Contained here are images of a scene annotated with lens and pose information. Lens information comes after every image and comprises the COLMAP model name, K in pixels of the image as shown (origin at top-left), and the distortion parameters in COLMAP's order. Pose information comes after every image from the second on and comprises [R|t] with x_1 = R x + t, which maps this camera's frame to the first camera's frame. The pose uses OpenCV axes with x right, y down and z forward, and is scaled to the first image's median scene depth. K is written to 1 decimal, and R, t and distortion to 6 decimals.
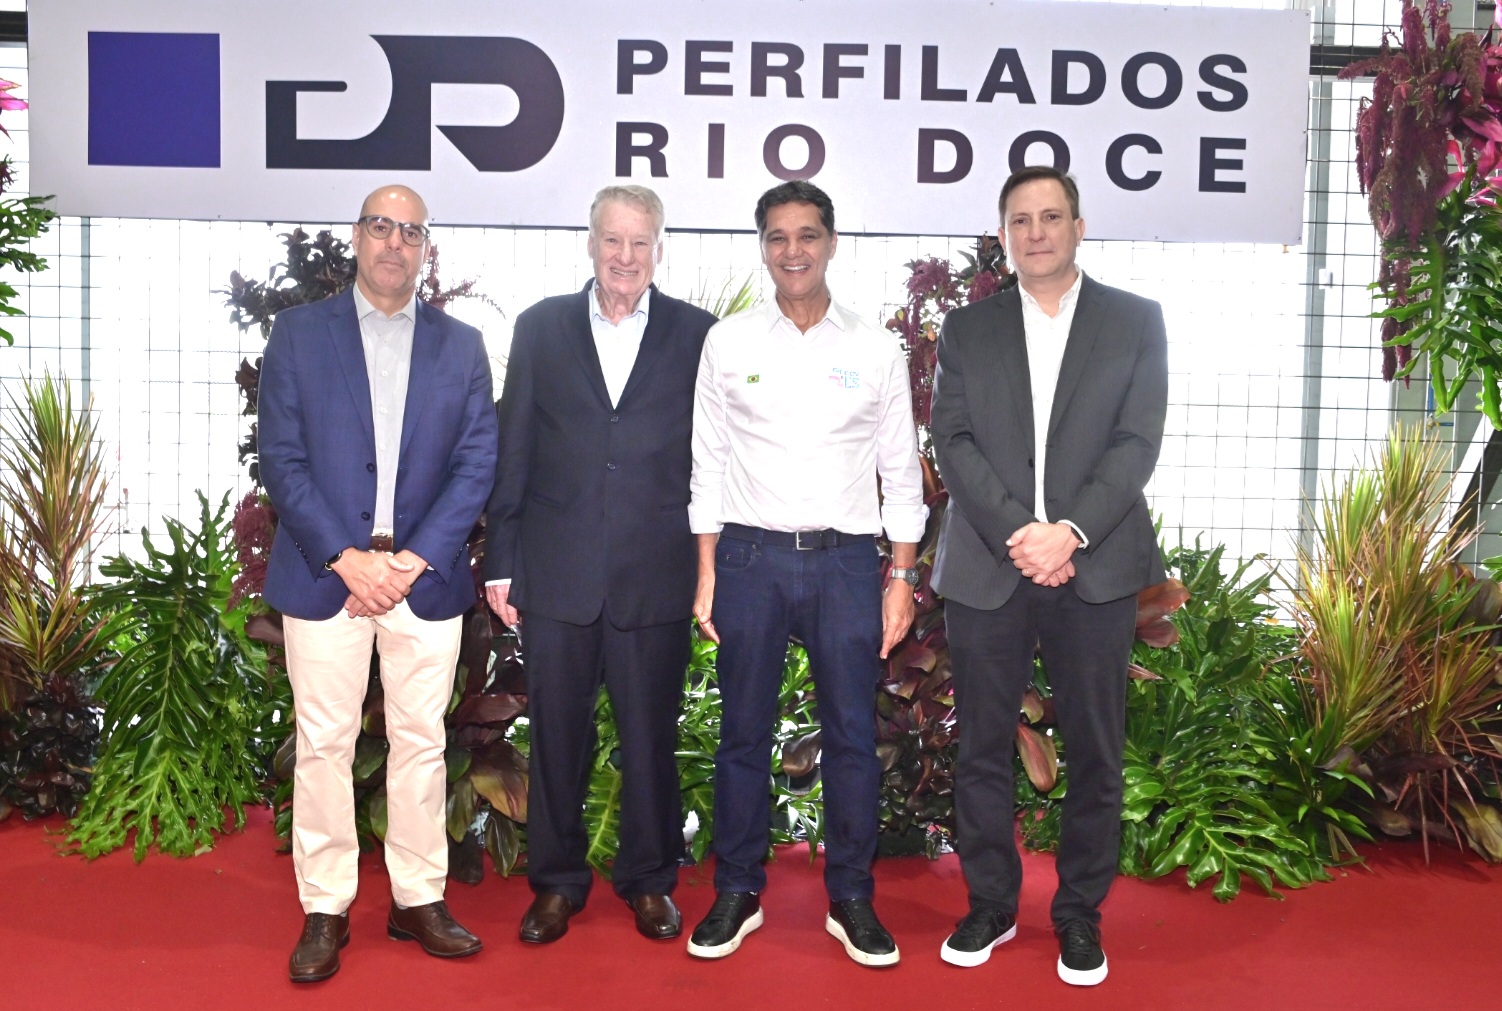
lens RADIAL K [[1296.2, 0, 771.5], [0, 1296.2, 474.1], [0, 0, 1]] dist [-0.061004, 0.041696]
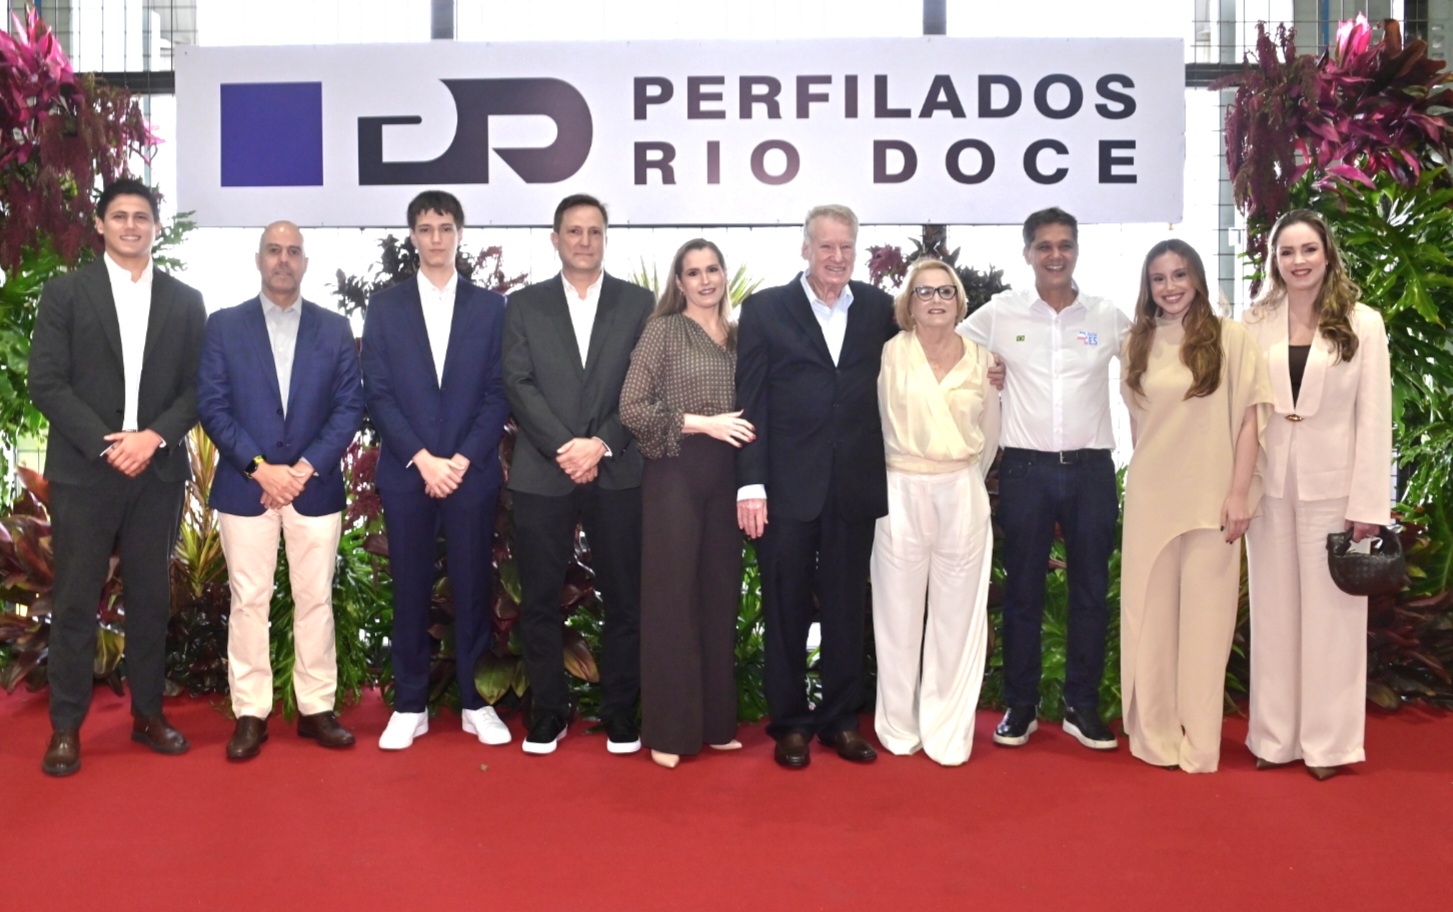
lens RADIAL K [[1316.4, 0, 705.4], [0, 1316.4, 393.4], [0, 0, 1]] dist [-0.056183, 0.029746]
pose [[0.999325, -0.024104, -0.027718, -0.020563], [0.023394, 0.999397, -0.025677, 0.008502], [0.028320, 0.025011, 0.999286, -0.281390]]
